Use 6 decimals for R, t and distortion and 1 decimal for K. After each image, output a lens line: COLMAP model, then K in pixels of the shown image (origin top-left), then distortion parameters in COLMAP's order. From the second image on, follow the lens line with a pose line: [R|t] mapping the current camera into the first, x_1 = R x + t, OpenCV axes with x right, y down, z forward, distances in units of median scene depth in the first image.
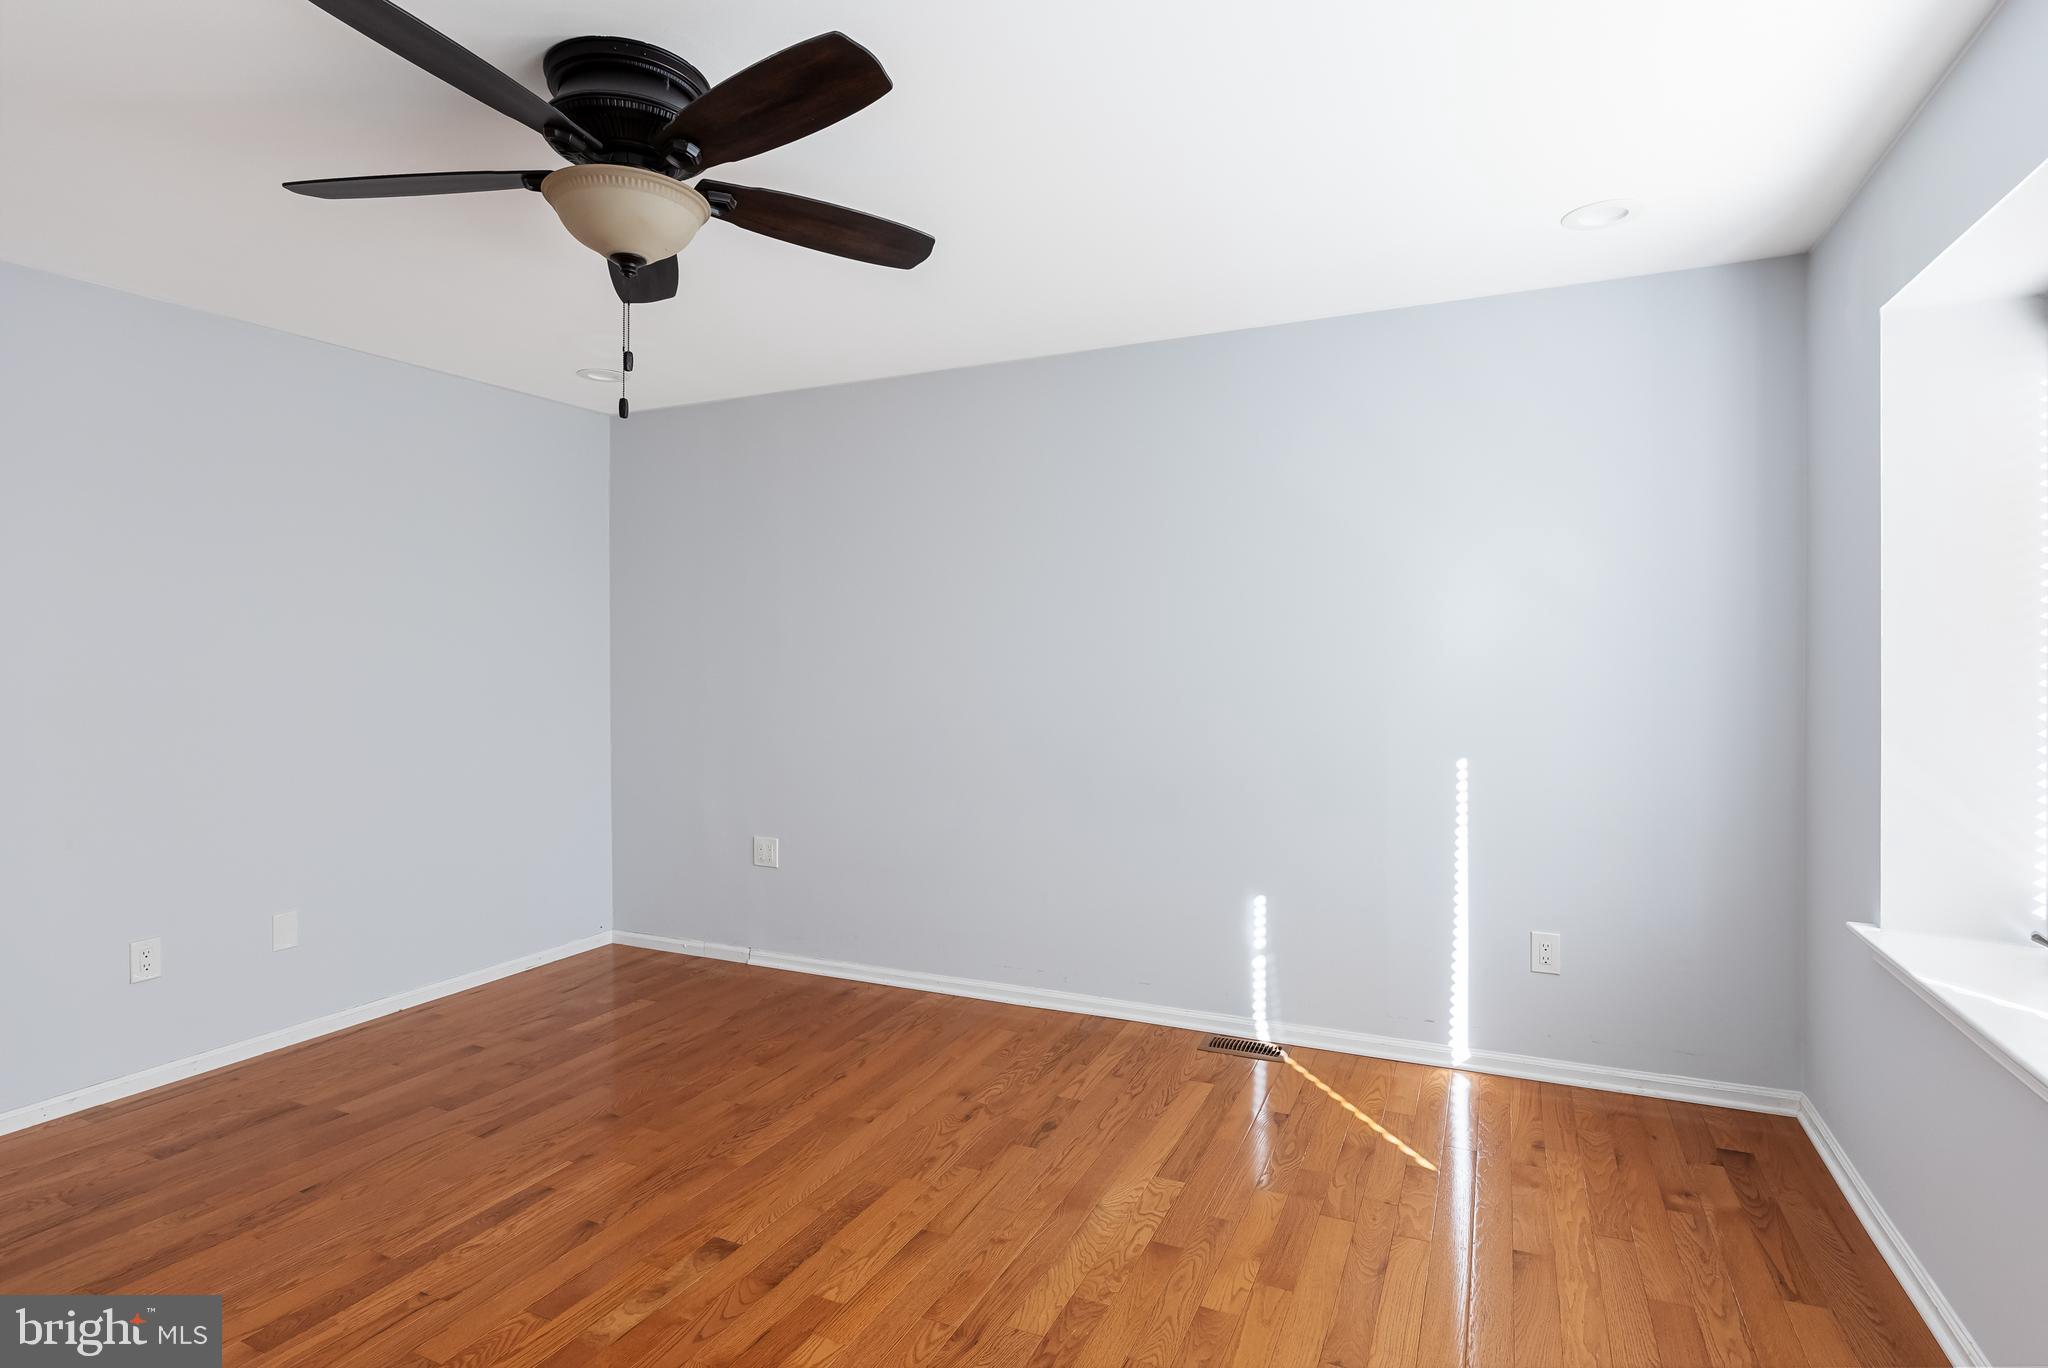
lens RADIAL K [[1014.3, 0, 1027.5], [0, 1014.3, 674.1], [0, 0, 1]] dist [-0.015484, 0.001215]
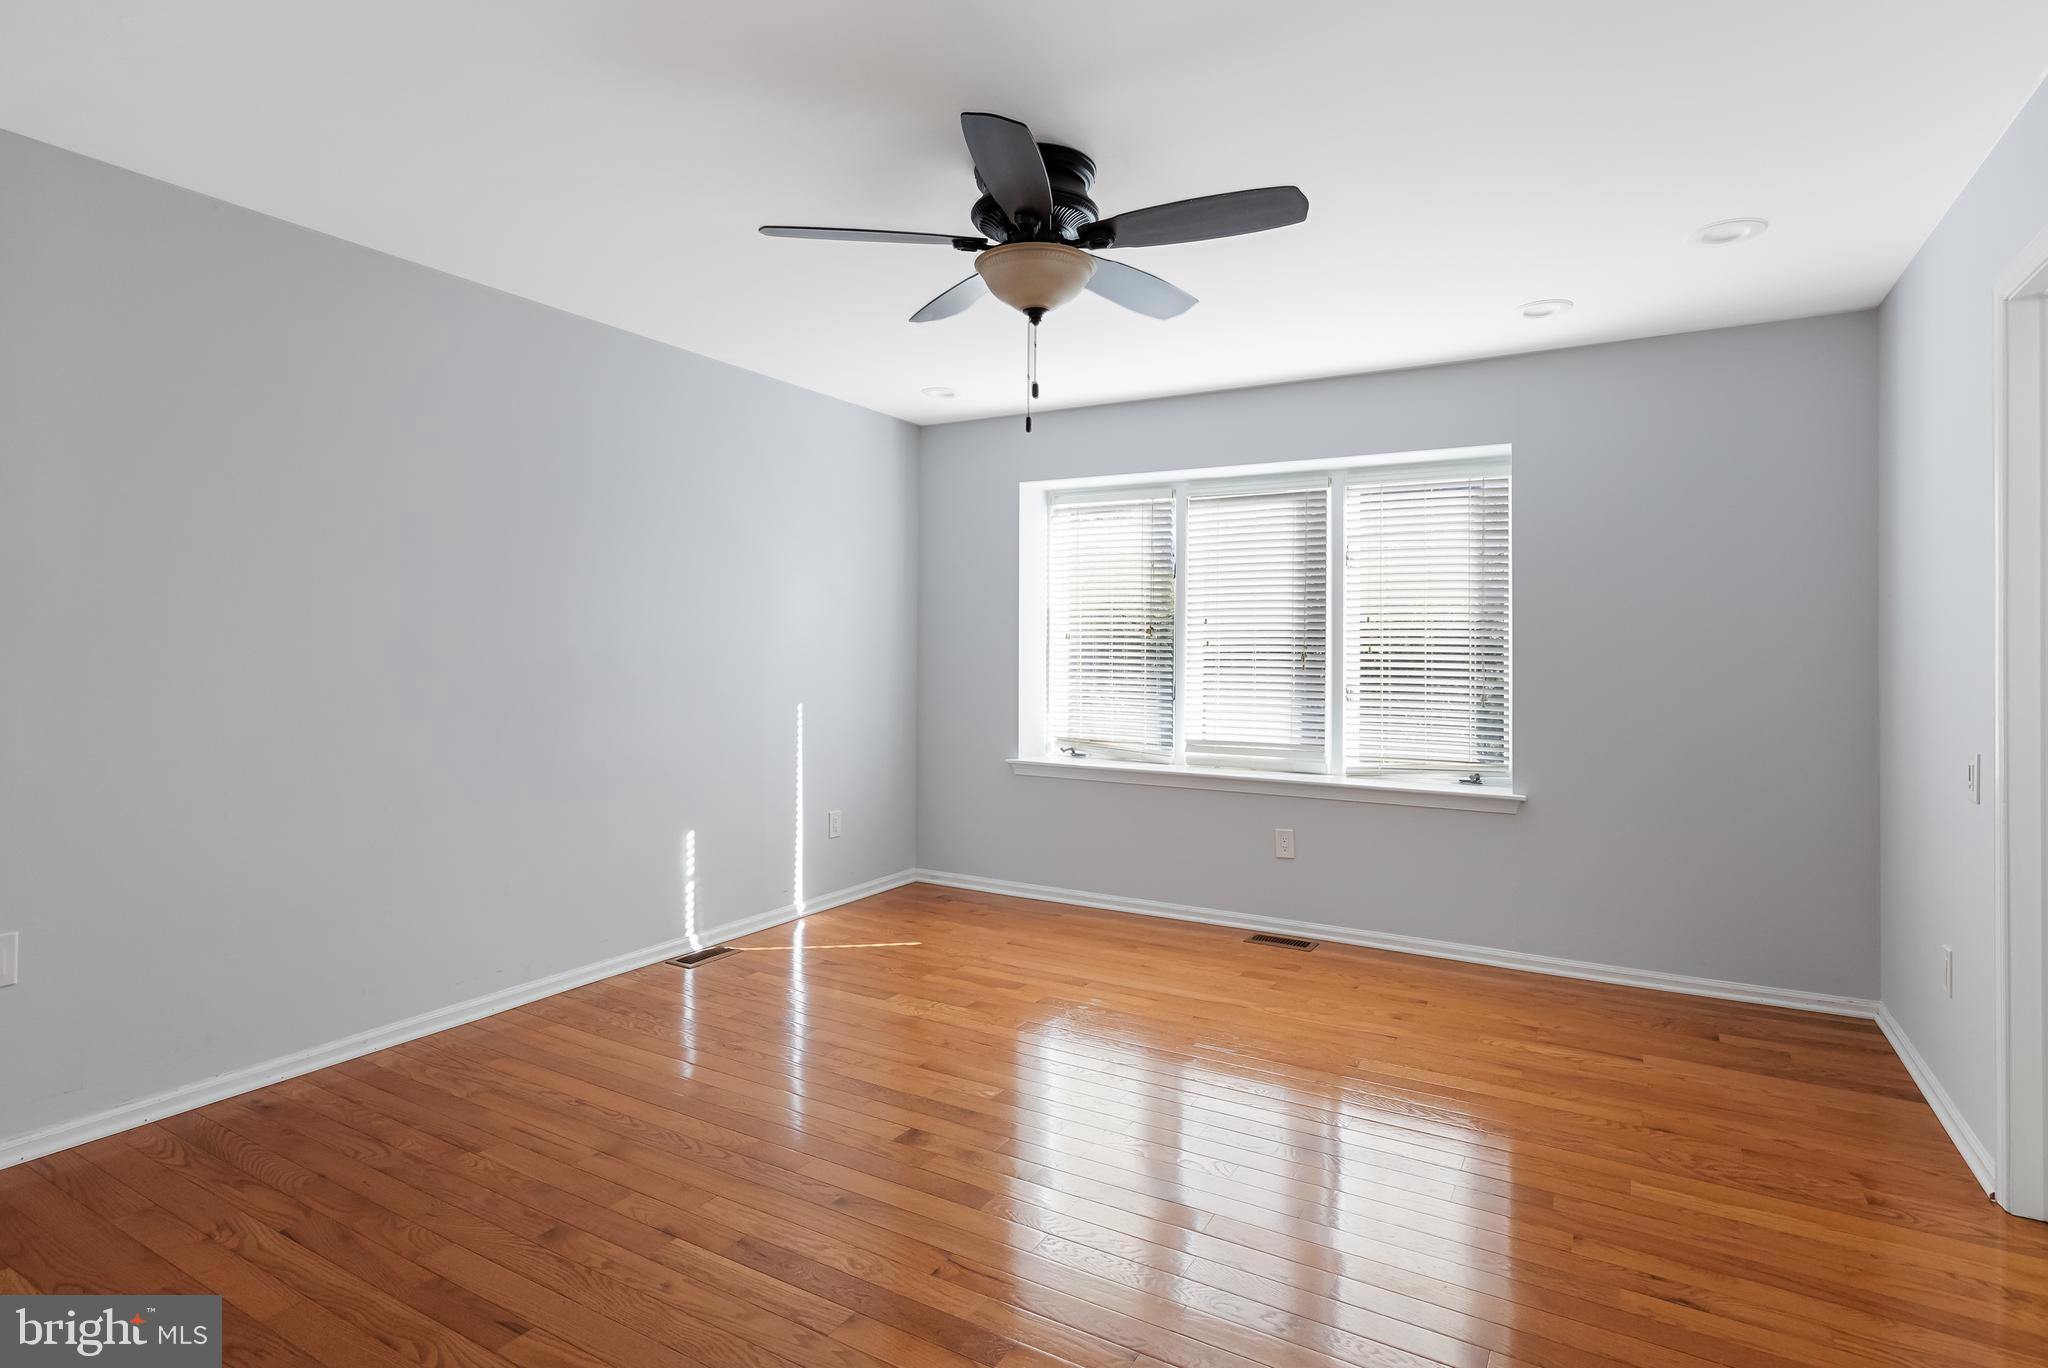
lens RADIAL K [[1042.7, 0, 1020.7], [0, 1042.7, 677.0], [0, 0, 1]] dist [0.000089, 0.000930]
pose [[0.106117, -0.020370, 0.994145, -0.976392], [0.001962, 0.999792, 0.020276, 0.014153], [-0.994352, -0.000201, 0.106134, 0.499845]]
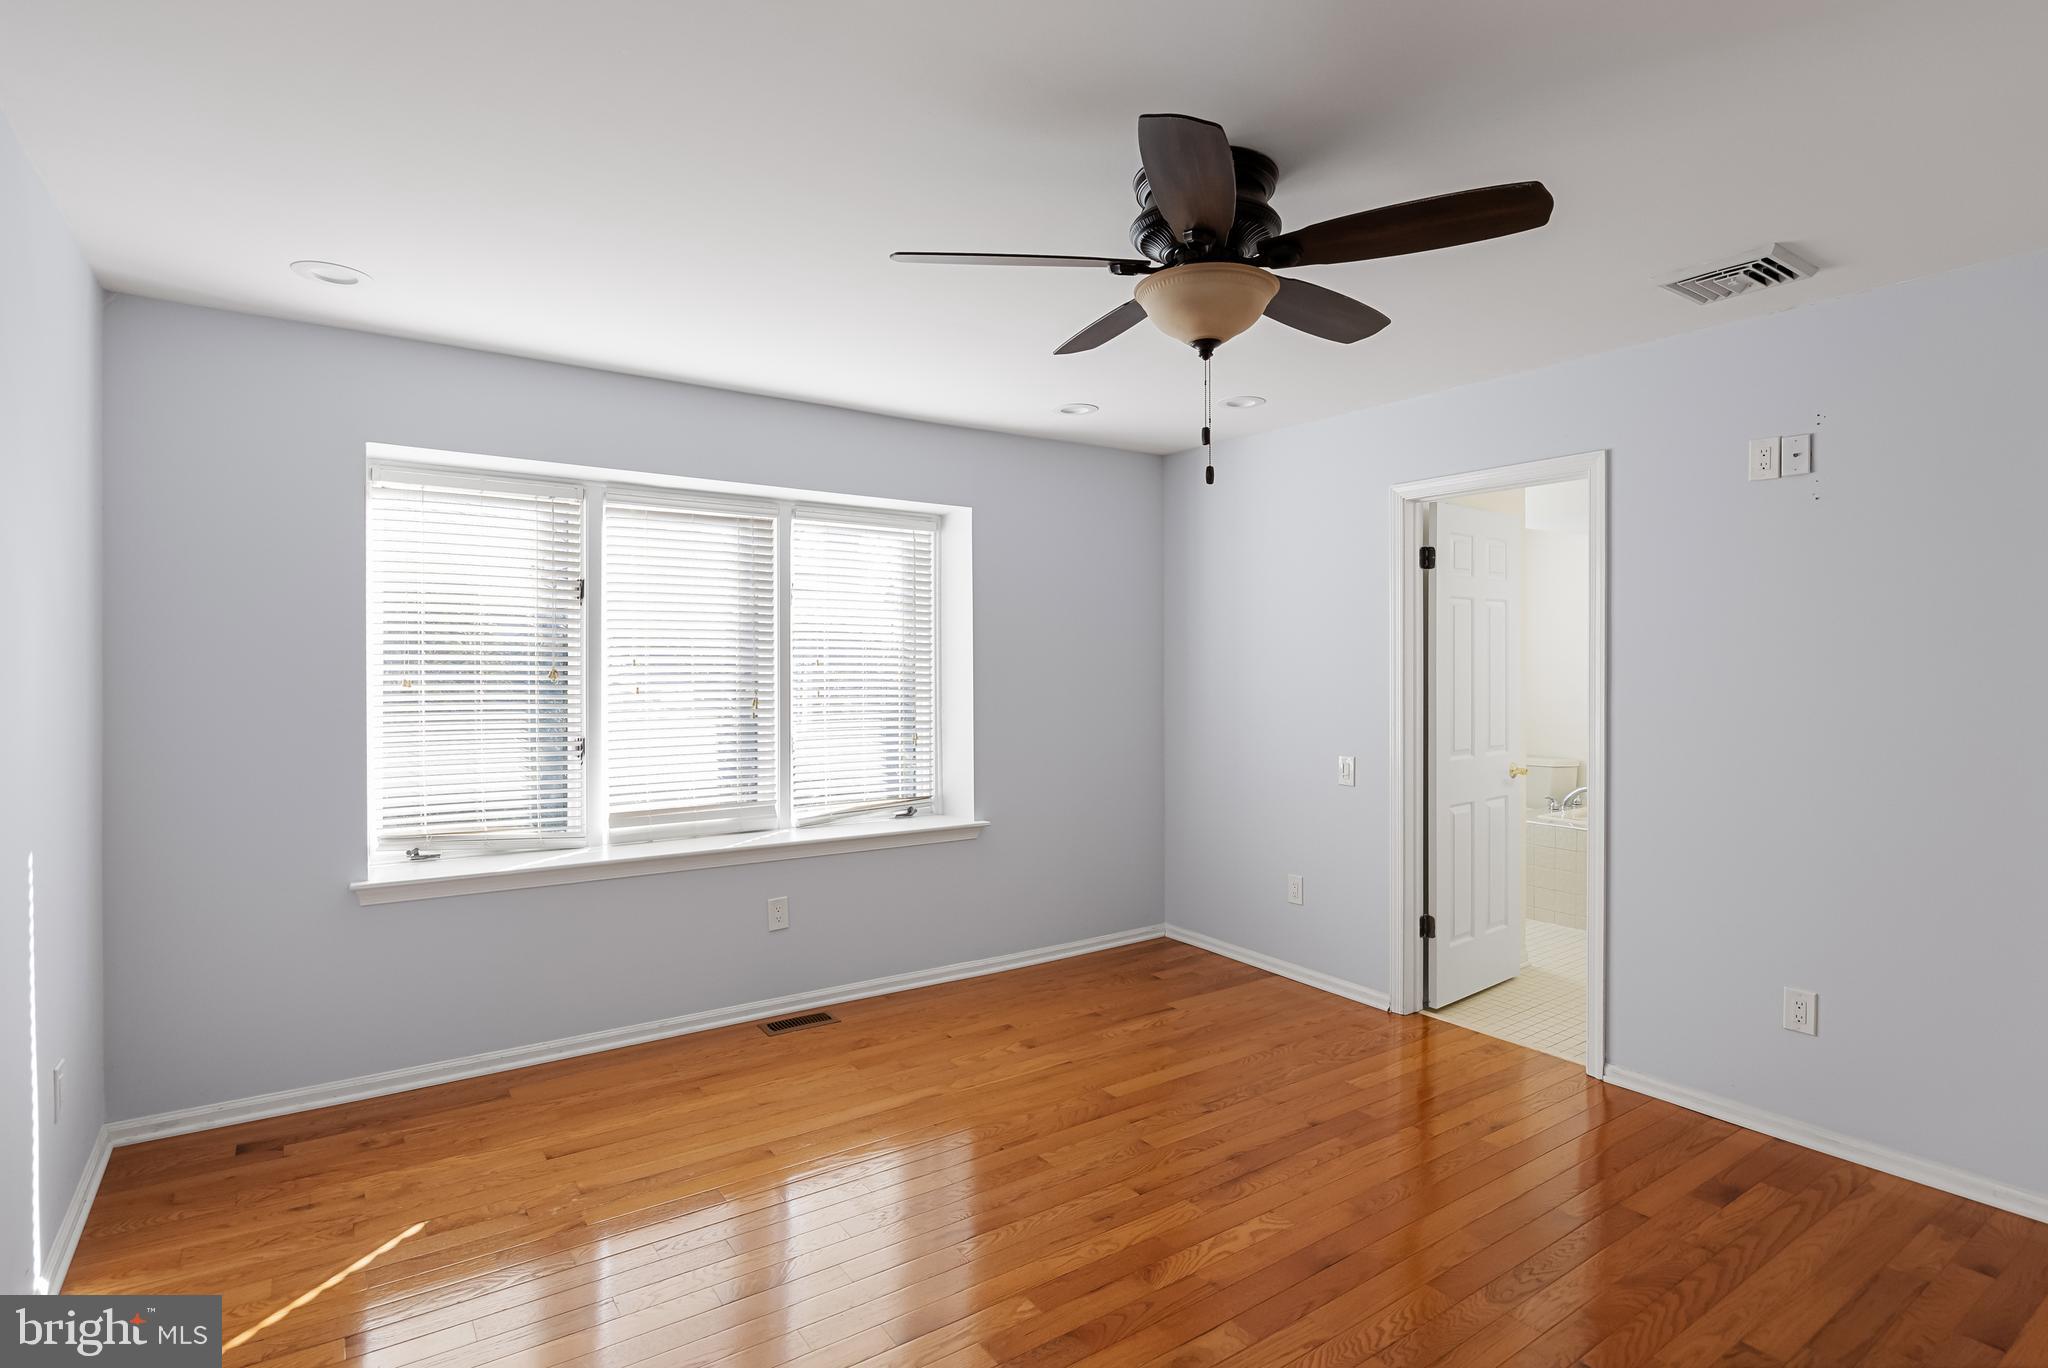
lens RADIAL K [[1042.7, 0, 1020.7], [0, 1042.7, 677.0], [0, 0, 1]] dist [0.000089, 0.000930]
pose [[-0.860538, -0.006771, 0.509342, -0.457374], [0.006012, 0.999707, 0.023448, -0.042058], [-0.509351, 0.023240, -0.860245, 1.188671]]
